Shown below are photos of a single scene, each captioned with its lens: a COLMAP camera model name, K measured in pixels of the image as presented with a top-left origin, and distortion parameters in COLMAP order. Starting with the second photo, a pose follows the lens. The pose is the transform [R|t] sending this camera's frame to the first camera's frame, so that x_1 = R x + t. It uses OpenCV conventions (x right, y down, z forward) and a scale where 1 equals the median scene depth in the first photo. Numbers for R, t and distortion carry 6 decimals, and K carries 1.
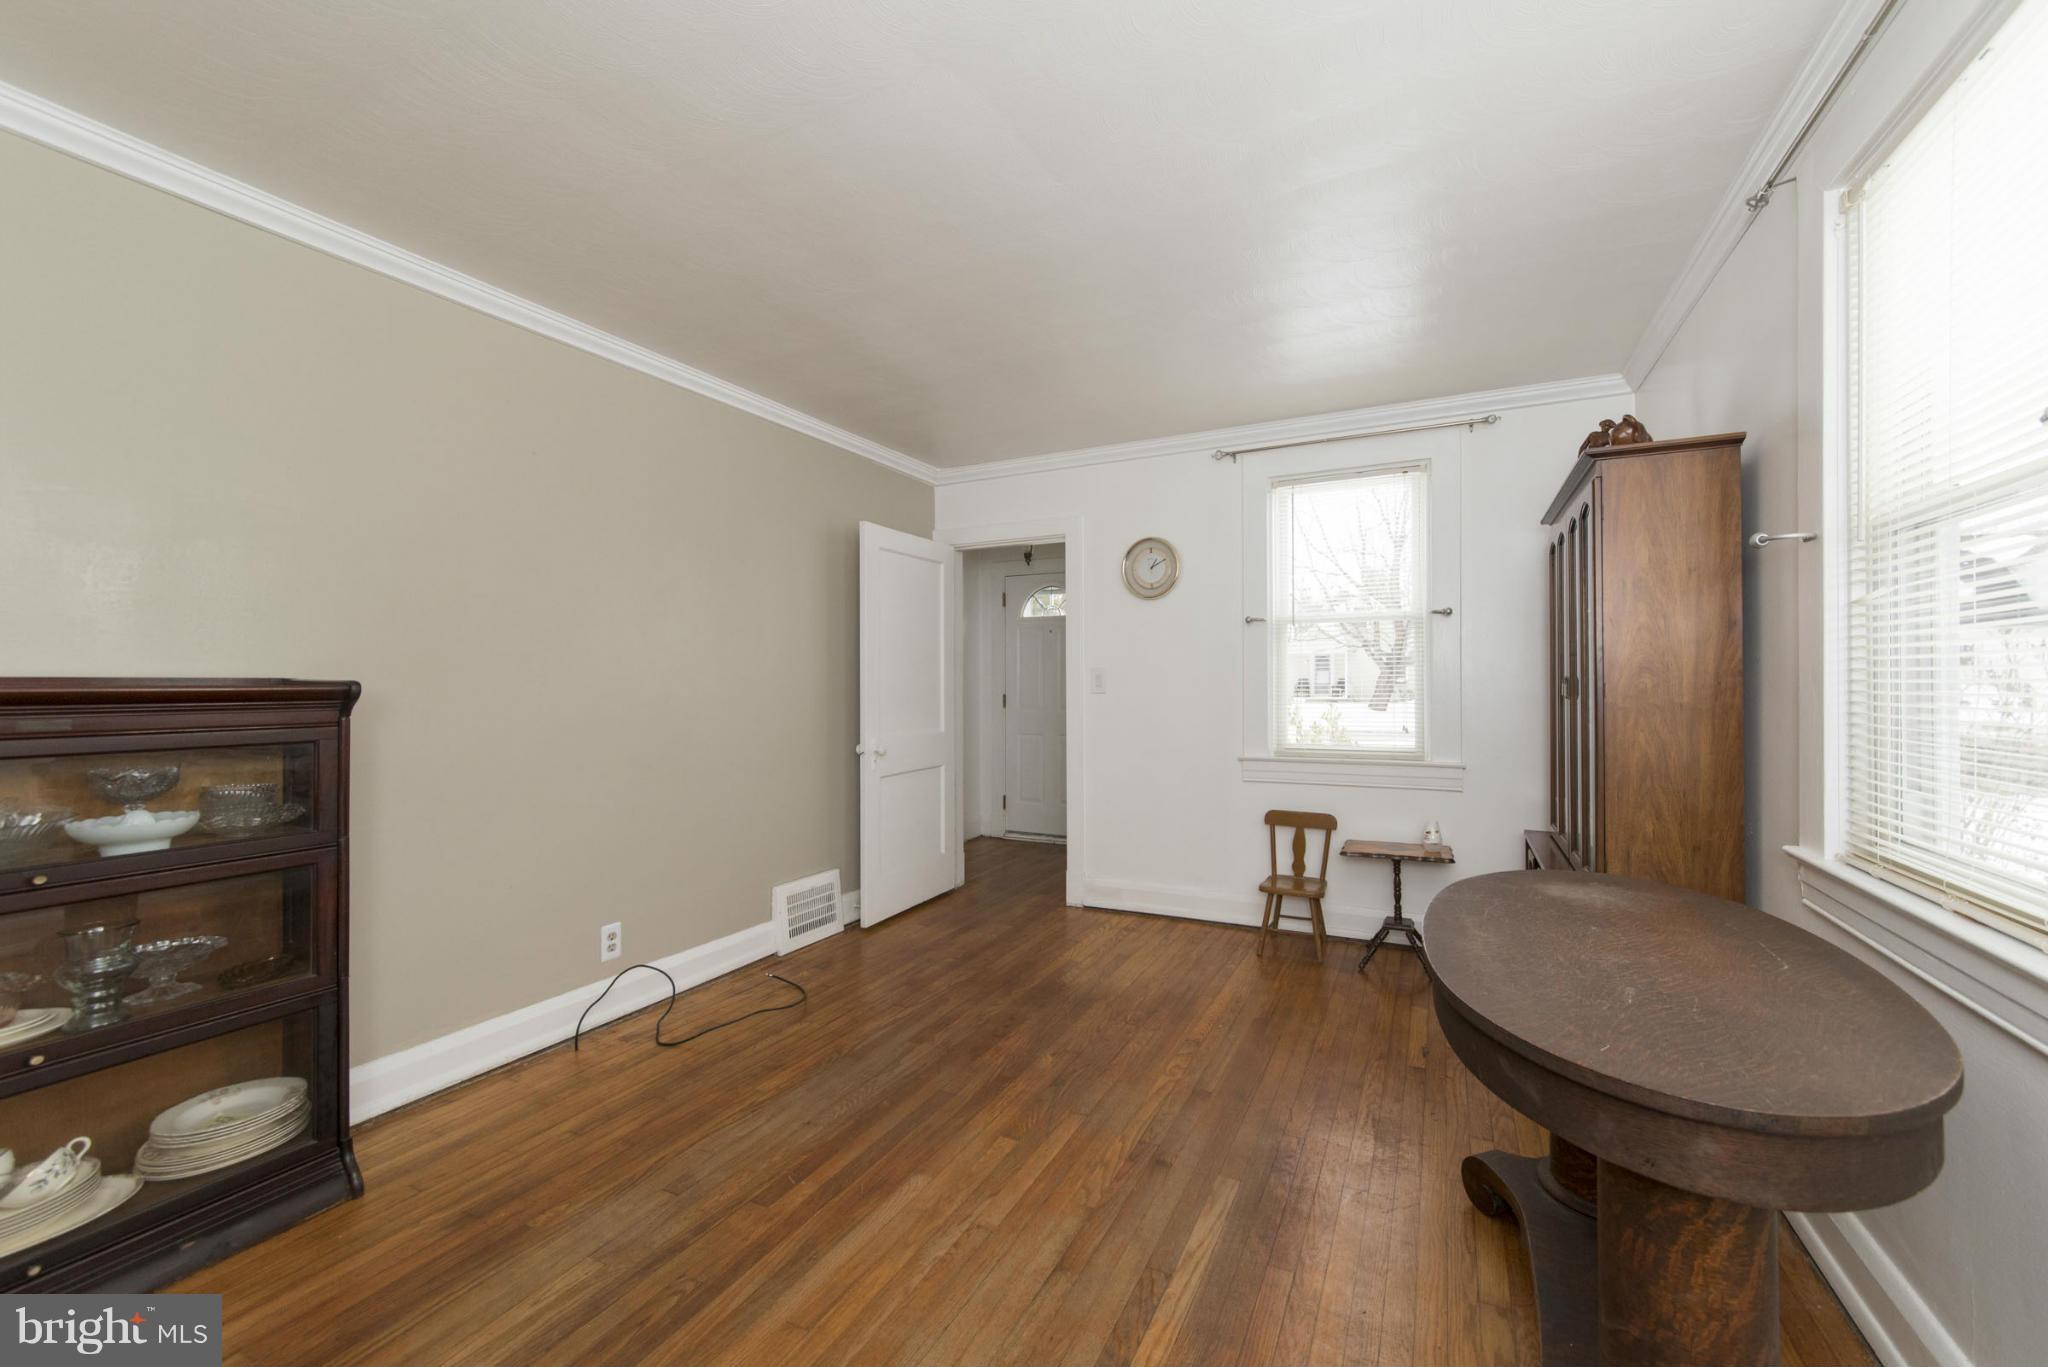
lens RADIAL K [[759.5, 0, 1110.1], [0, 759.5, 680.7], [0, 0, 1]] dist [0.001557, -0.000048]
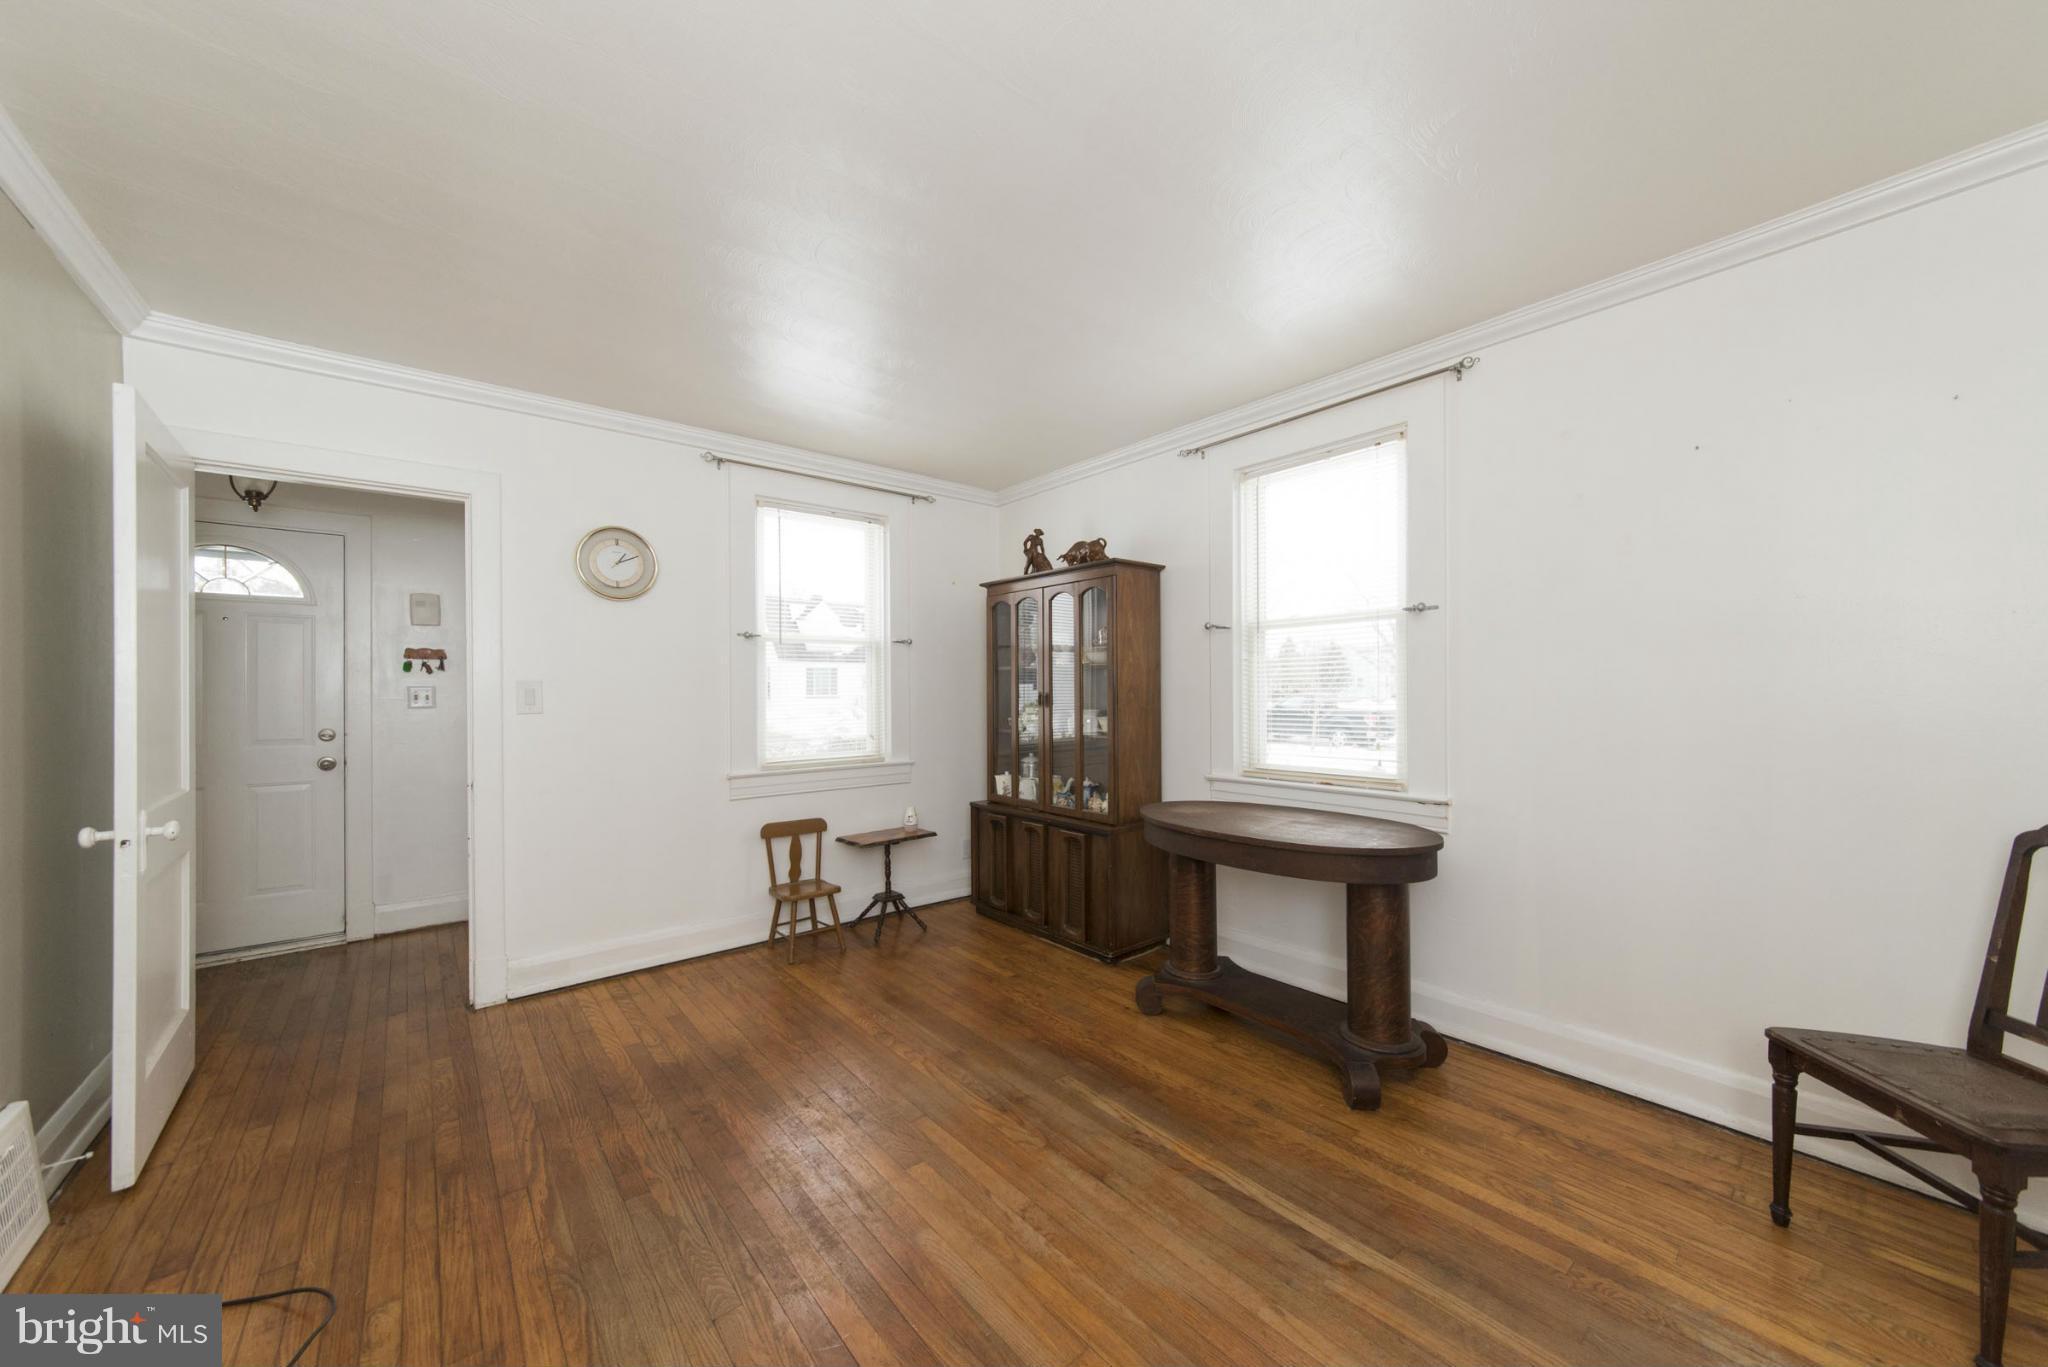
lens RADIAL K [[734.9, 0, 1020.4], [0, 734.9, 693.2], [0, 0, 1]] dist [-0.000164, -0.000037]
pose [[0.449423, 0.002249, 0.893316, -0.664283], [0.004189, 0.999981, -0.004625, 0.001834], [-0.893309, 0.005820, 0.449404, 0.329960]]
